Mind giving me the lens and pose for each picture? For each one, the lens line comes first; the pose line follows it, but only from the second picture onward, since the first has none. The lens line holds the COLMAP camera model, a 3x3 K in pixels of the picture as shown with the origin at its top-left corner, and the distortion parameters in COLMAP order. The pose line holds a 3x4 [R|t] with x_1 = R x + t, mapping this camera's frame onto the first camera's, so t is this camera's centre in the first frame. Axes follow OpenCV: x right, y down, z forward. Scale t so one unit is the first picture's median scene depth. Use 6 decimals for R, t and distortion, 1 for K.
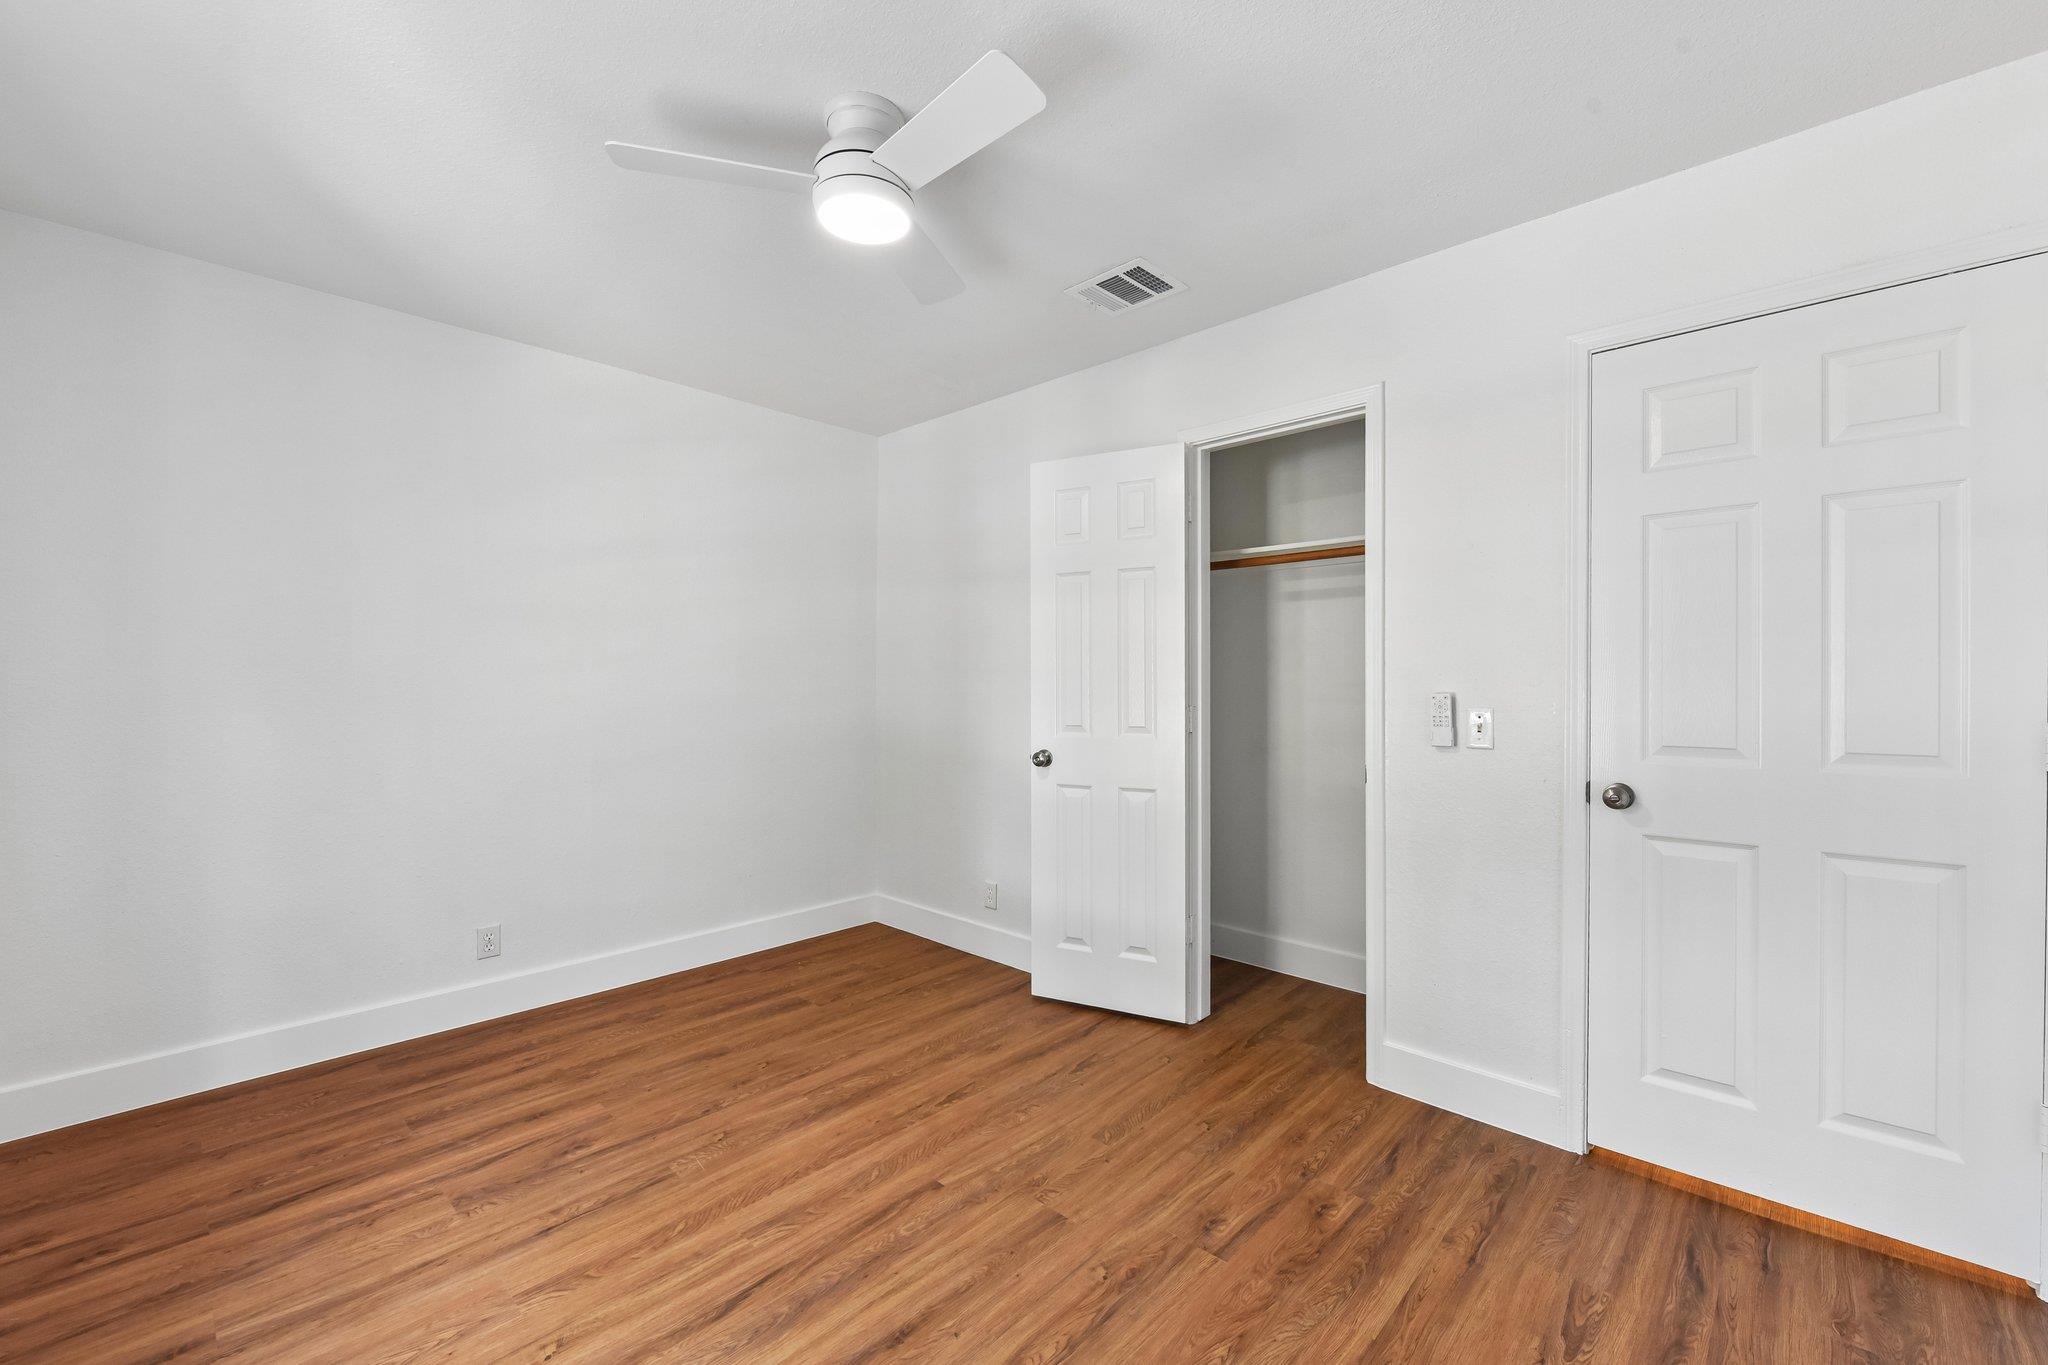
lens RADIAL K [[827.6, 0, 1027.3], [0, 827.6, 685.8], [0, 0, 1]] dist [-0.001749, -0.000092]
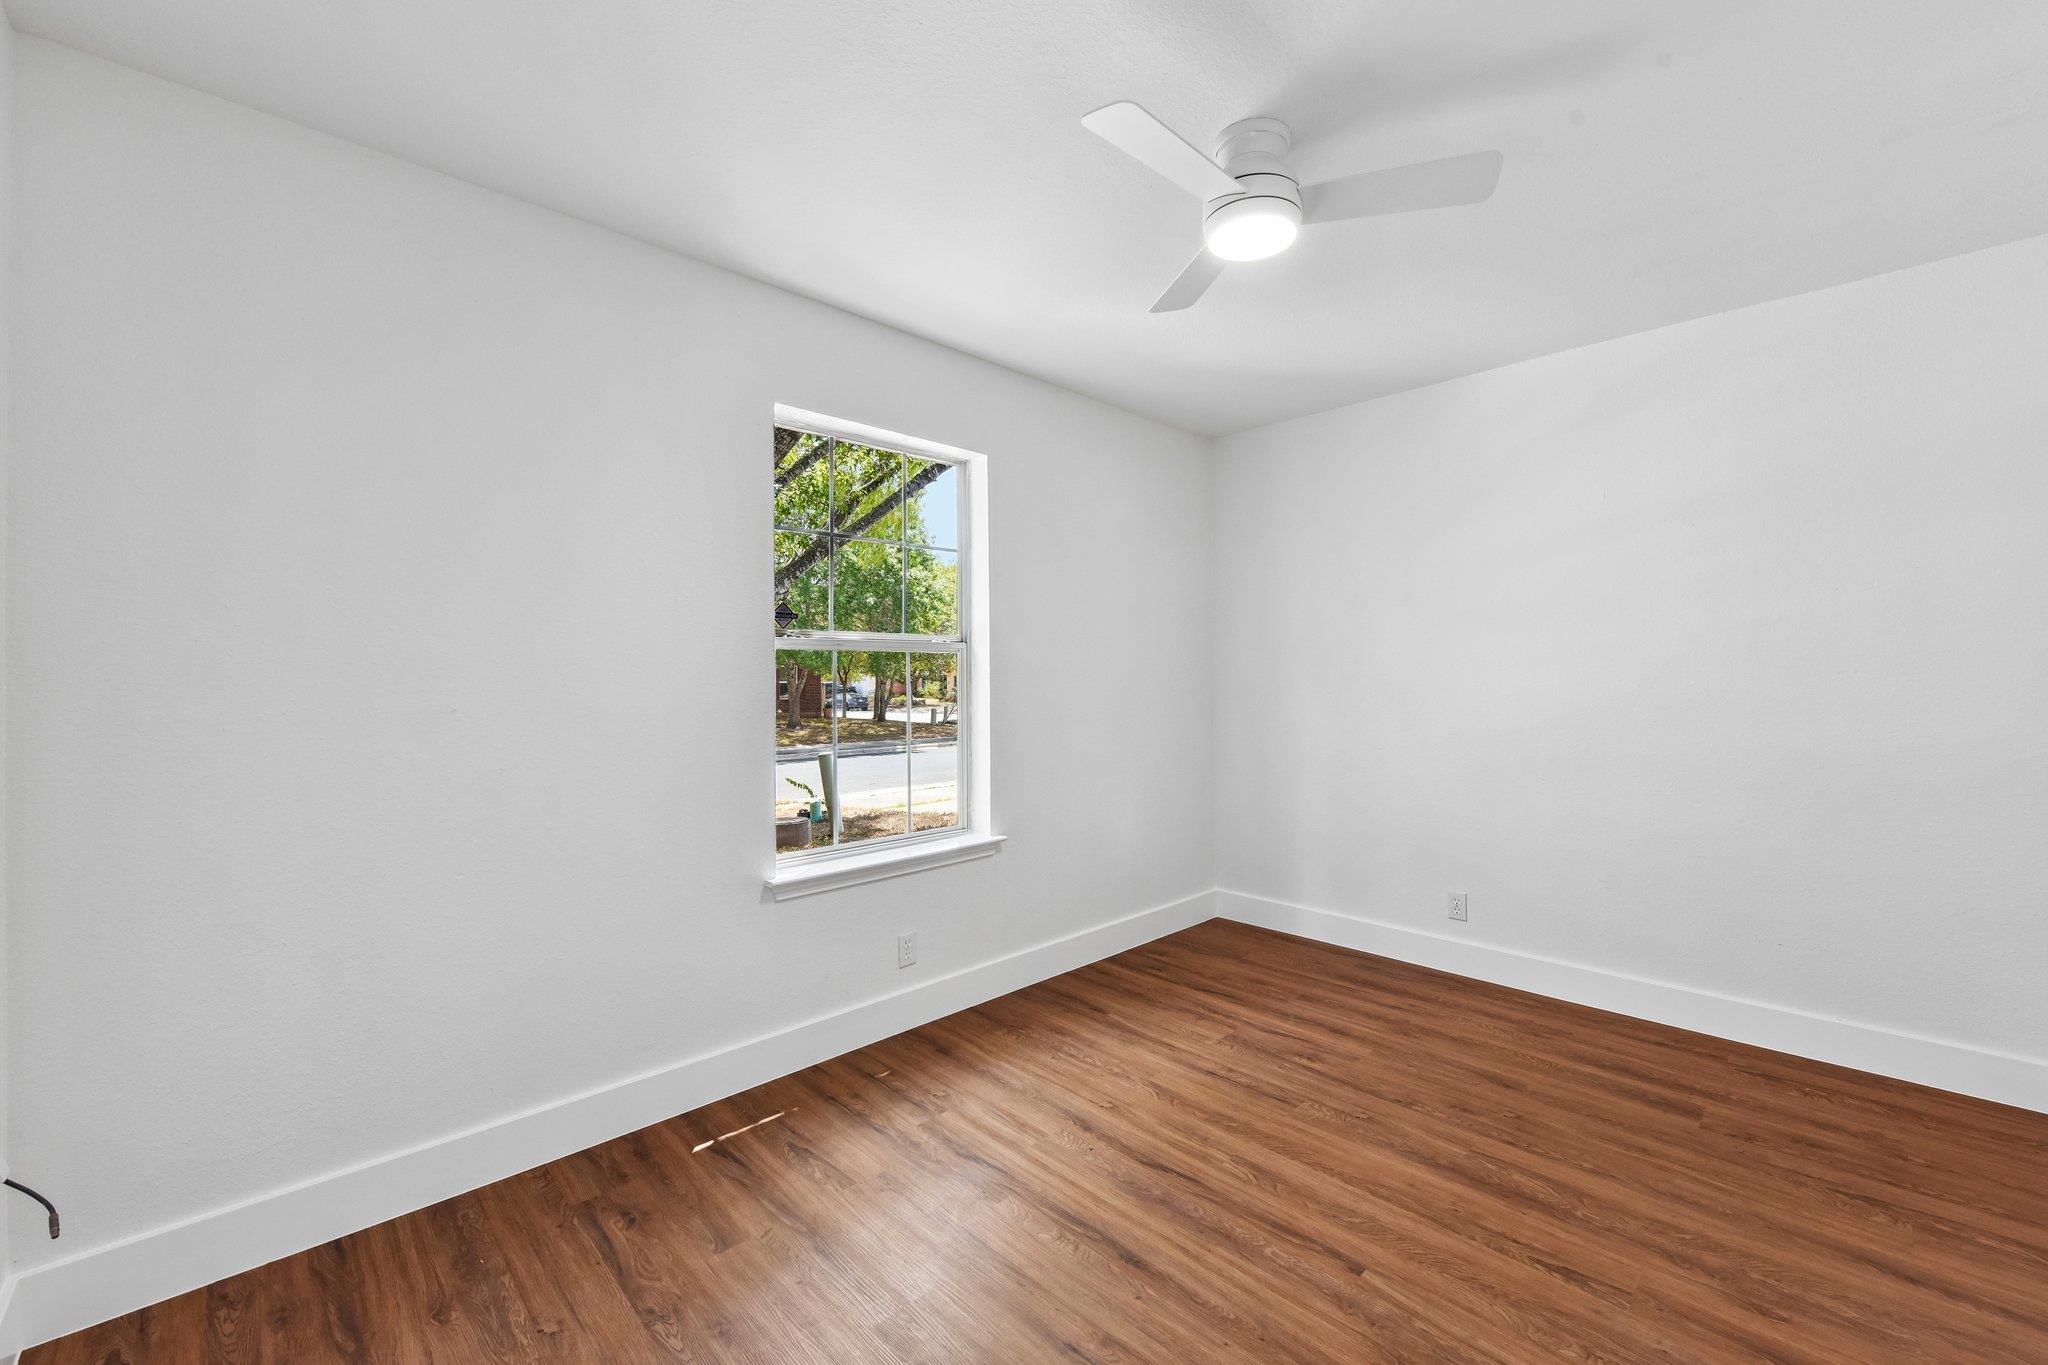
lens RADIAL K [[827.6, 0, 1072.0], [0, 827.6, 673.6], [0, 0, 1]] dist [-0.001749, -0.000092]
pose [[-0.014386, -0.004326, -0.999887, 0.690047], [-0.001712, 0.999989, -0.004302, -0.012030], [0.999895, 0.001650, -0.014394, 0.648517]]
